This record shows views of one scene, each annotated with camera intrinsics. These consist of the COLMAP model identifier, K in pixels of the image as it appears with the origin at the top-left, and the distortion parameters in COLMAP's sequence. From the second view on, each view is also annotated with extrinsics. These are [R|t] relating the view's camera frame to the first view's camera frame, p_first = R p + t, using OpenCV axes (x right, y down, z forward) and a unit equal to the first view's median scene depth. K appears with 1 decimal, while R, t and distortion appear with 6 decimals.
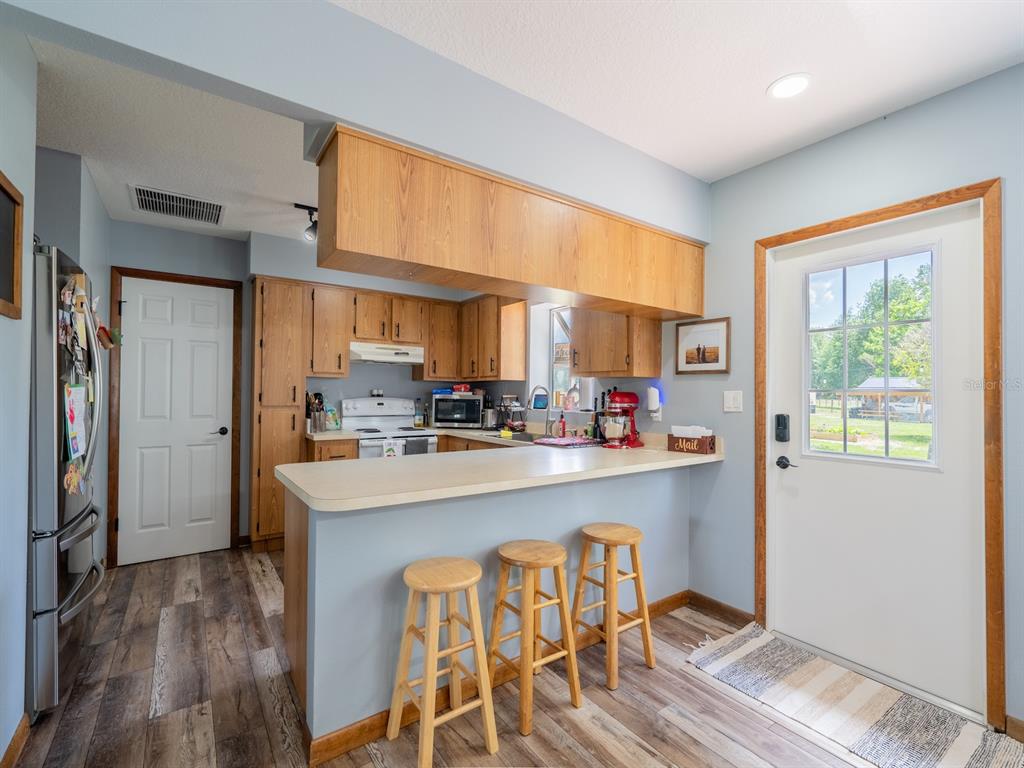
lens RADIAL K [[462.8, 0, 512.6], [0, 462.8, 386.5], [0, 0, 1]] dist [-0.003417, 0.001351]
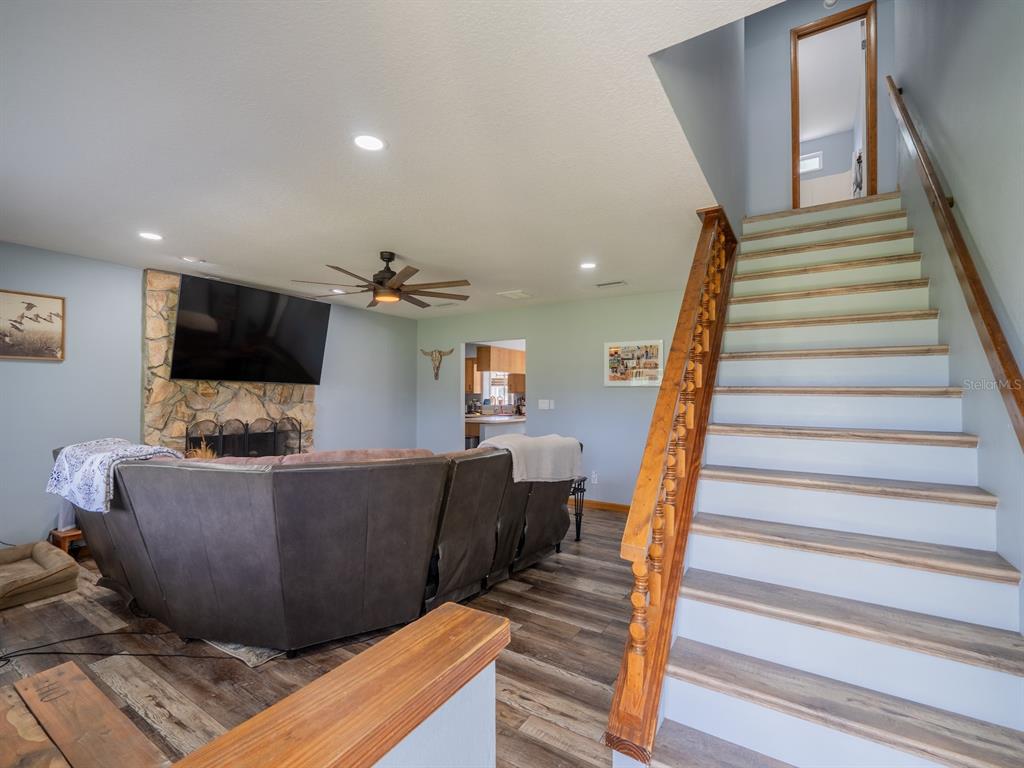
lens RADIAL K [[462.8, 0, 512.6], [0, 462.8, 386.5], [0, 0, 1]] dist [-0.003417, 0.001351]
pose [[0.925769, 0.006865, 0.378028, -1.179840], [-0.005850, 0.999976, -0.003835, -0.065510], [-0.378045, 0.001339, 0.925786, -2.153992]]
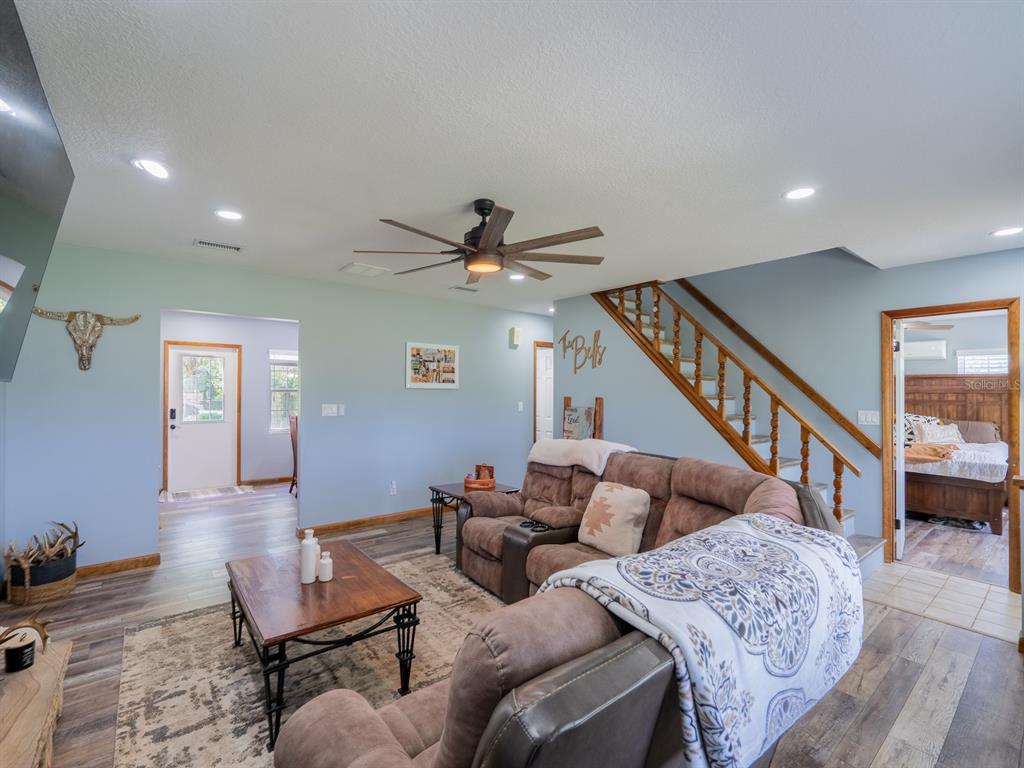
lens RADIAL K [[462.8, 0, 512.6], [0, 462.8, 386.5], [0, 0, 1]] dist [-0.003417, 0.001351]
pose [[-0.060838, 0.005170, 0.998134, -2.004038], [-0.018894, 0.999801, -0.006330, -0.079442], [-0.997969, -0.019244, -0.060728, -0.711105]]
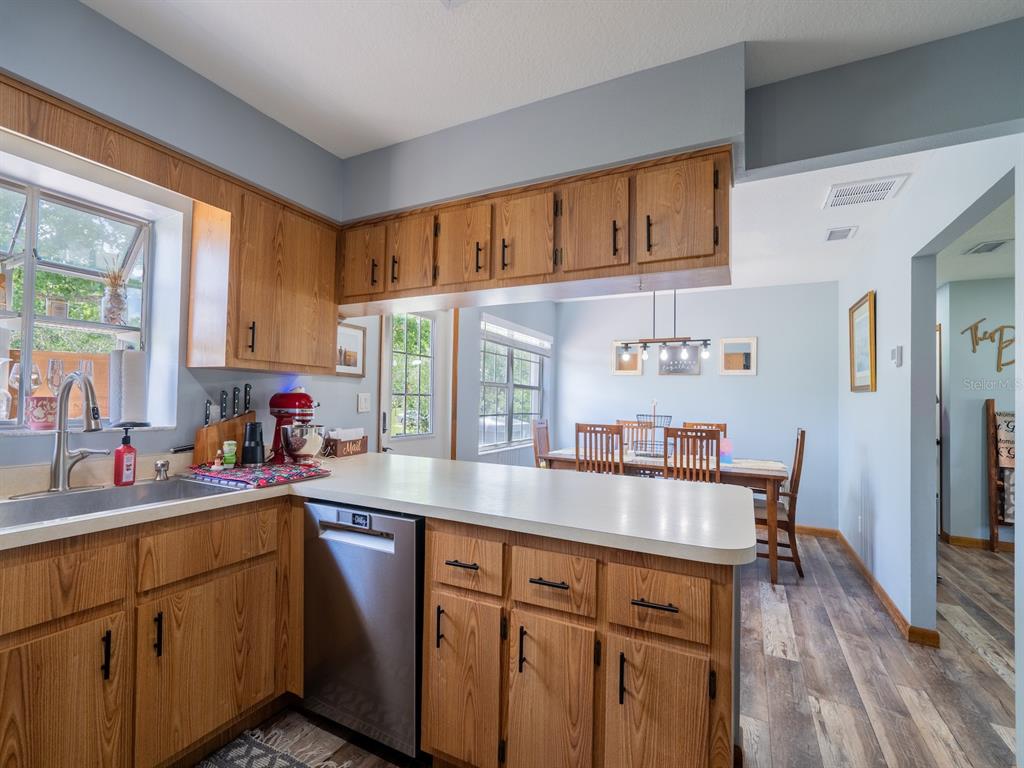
lens RADIAL K [[462.8, 0, 512.6], [0, 462.8, 386.5], [0, 0, 1]] dist [-0.003417, 0.001351]
pose [[-0.469084, 0.009280, 0.883105, -0.681131], [-0.035664, 0.998930, -0.029441, 0.012430], [-0.882433, -0.045306, -0.468251, 1.194428]]
